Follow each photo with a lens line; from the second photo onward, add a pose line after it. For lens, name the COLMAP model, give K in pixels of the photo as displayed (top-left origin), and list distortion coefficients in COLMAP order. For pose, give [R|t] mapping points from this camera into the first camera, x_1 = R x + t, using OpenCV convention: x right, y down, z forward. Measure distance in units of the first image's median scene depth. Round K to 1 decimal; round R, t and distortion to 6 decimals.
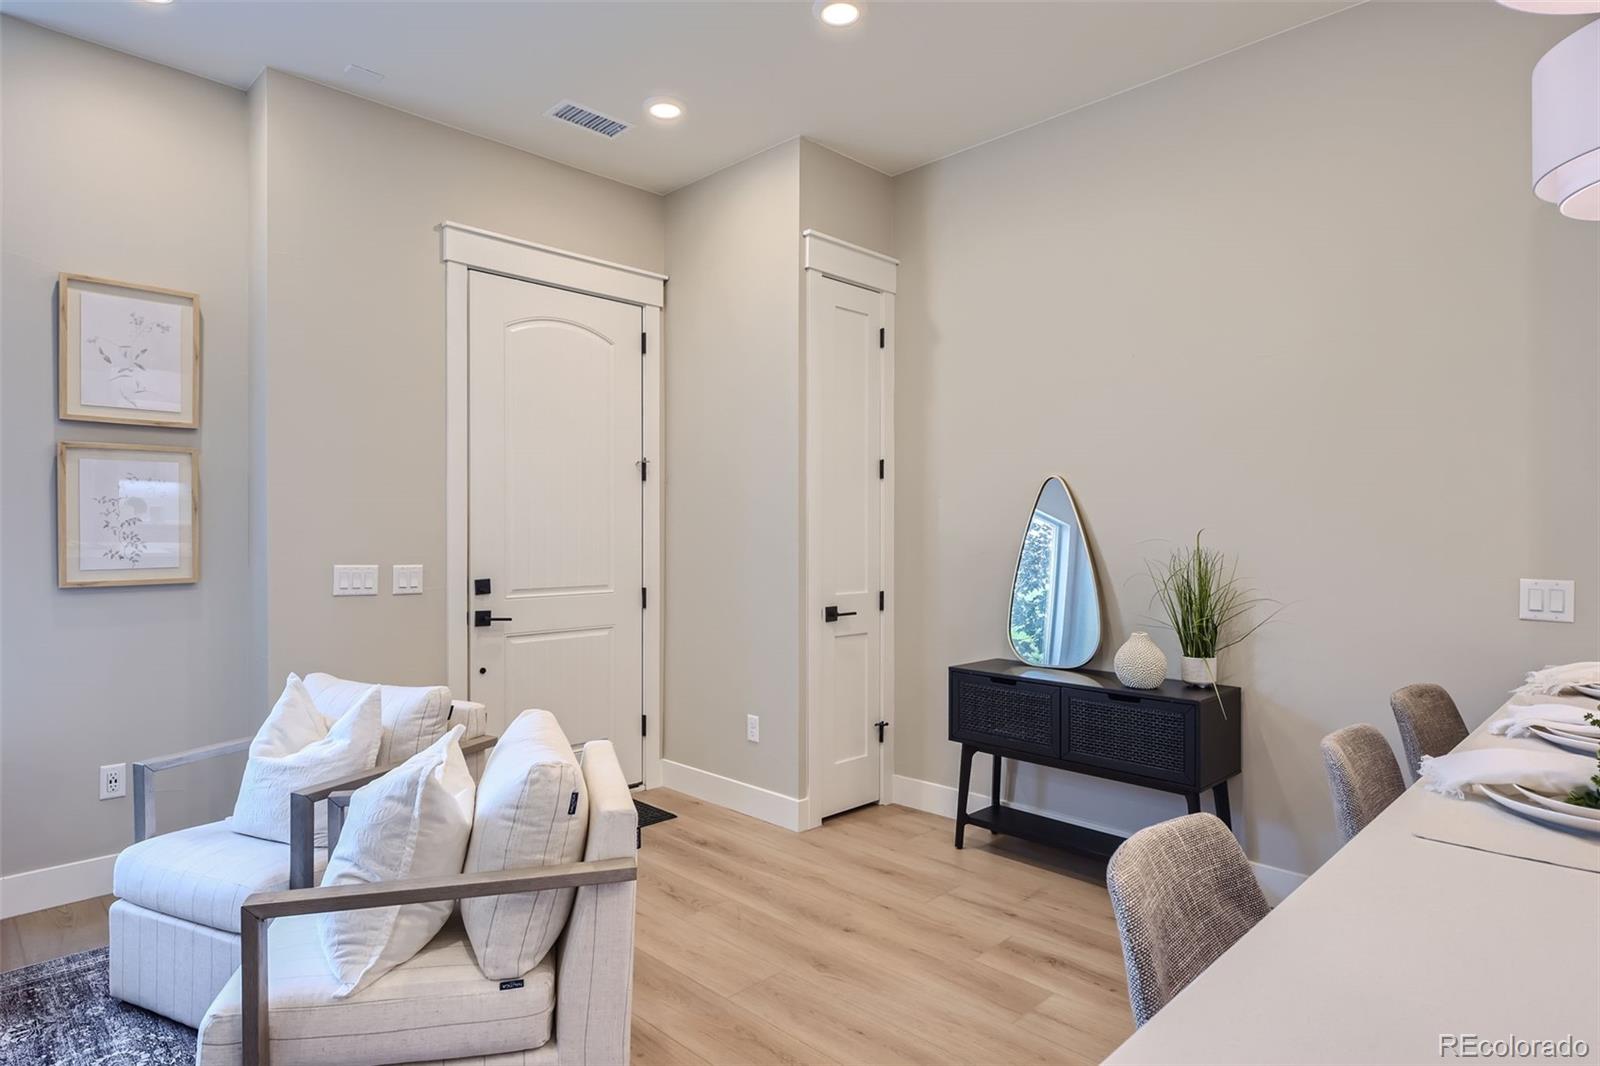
lens RADIAL K [[894.4, 0, 790.2], [0, 894.4, 529.5], [0, 0, 1]] dist [0.019194, -0.008113]
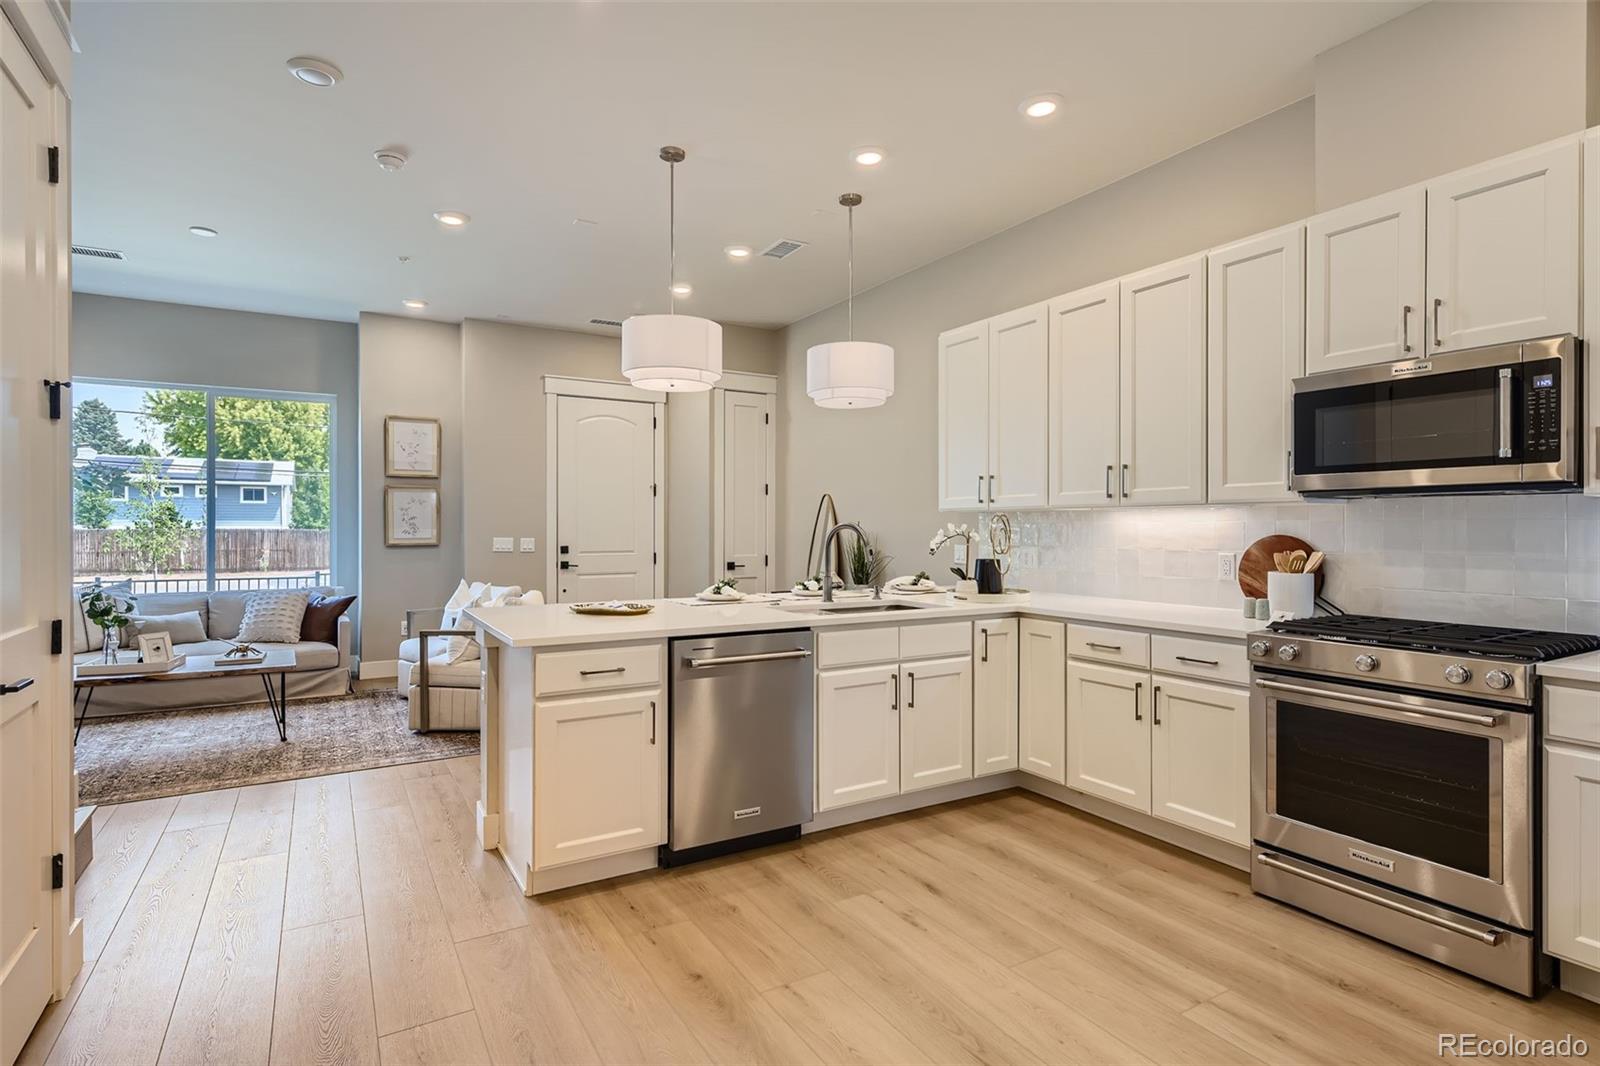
lens RADIAL K [[813.6, 0, 806.7], [0, 813.6, 527.8], [0, 0, 1]] dist [0.004524, -0.000353]
pose [[0.971204, 0.004813, -0.238199, 0.767227], [-0.002667, 0.999953, 0.009330, -0.006242], [0.238233, -0.008426, 0.971172, -0.811658]]
